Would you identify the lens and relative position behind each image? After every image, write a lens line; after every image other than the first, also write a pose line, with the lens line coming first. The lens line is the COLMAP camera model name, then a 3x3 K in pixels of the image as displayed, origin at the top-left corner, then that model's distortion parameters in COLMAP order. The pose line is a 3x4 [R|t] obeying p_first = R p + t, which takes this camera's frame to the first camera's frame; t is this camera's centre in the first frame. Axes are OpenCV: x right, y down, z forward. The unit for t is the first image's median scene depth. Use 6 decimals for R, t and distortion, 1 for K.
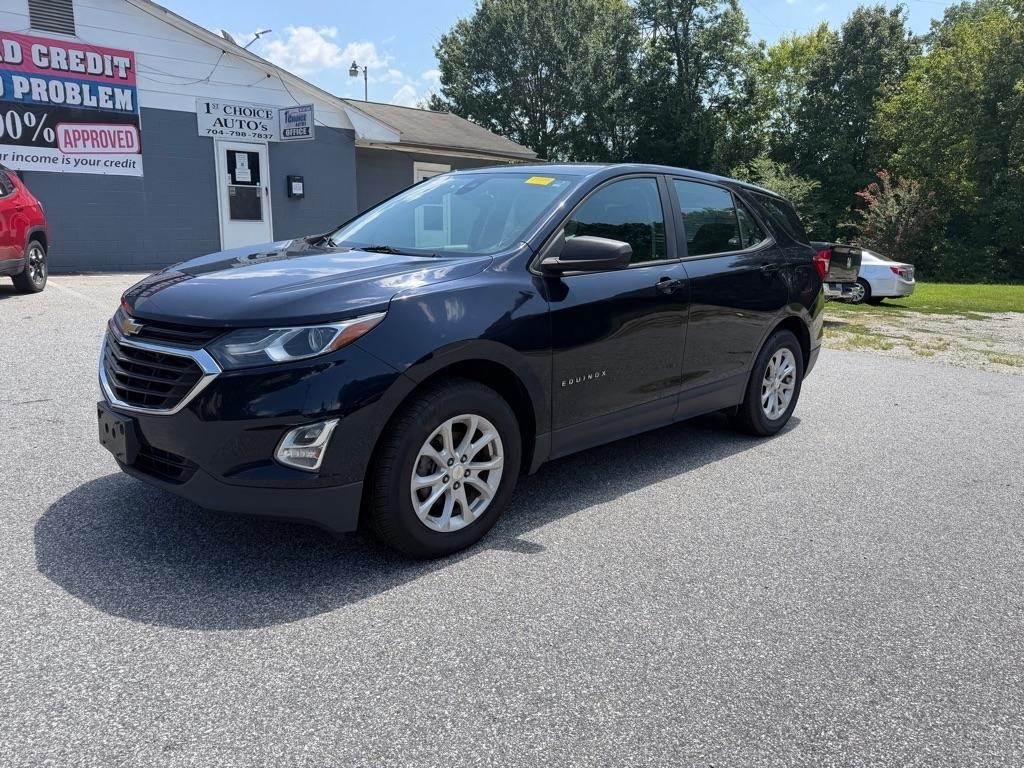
lens RADIAL K [[726.1, 0, 514.3], [0, 726.1, 366.1], [0, 0, 1]] dist [0.015376, -0.021556]
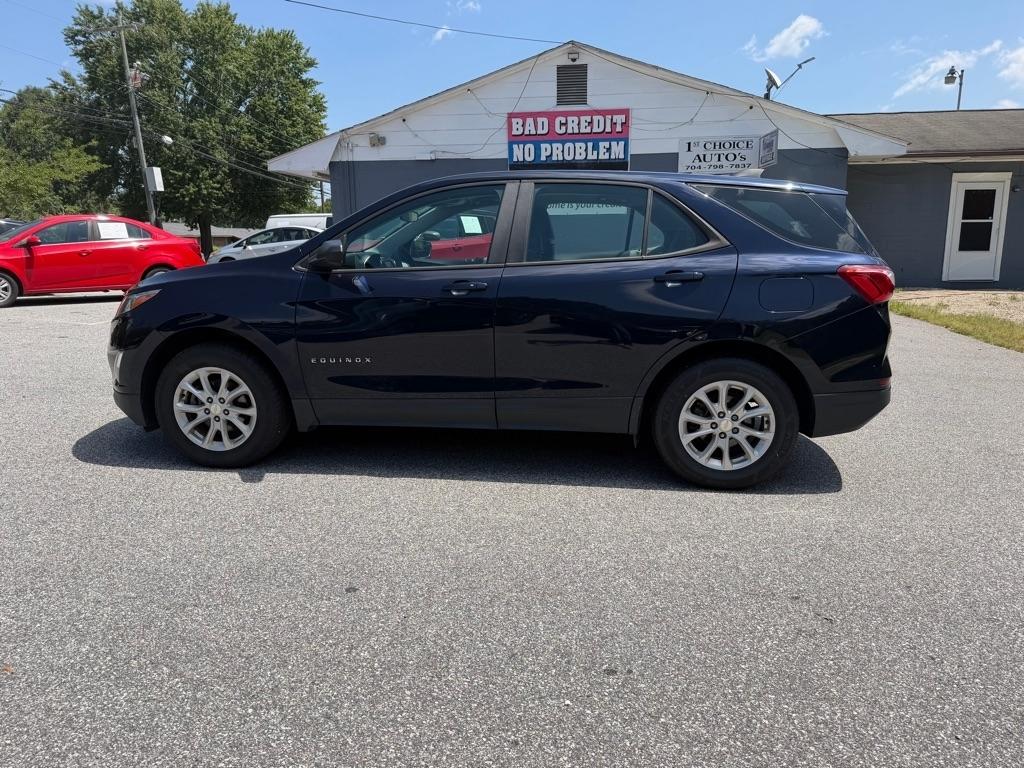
lens RADIAL K [[726.1, 0, 499.8], [0, 726.1, 363.6], [0, 0, 1]] dist [0.015376, -0.021556]
pose [[0.637631, 0.093941, -0.764592, 0.297524], [-0.129788, 0.991449, 0.013577, -0.007069], [0.759330, 0.090578, 0.644371, 0.111212]]
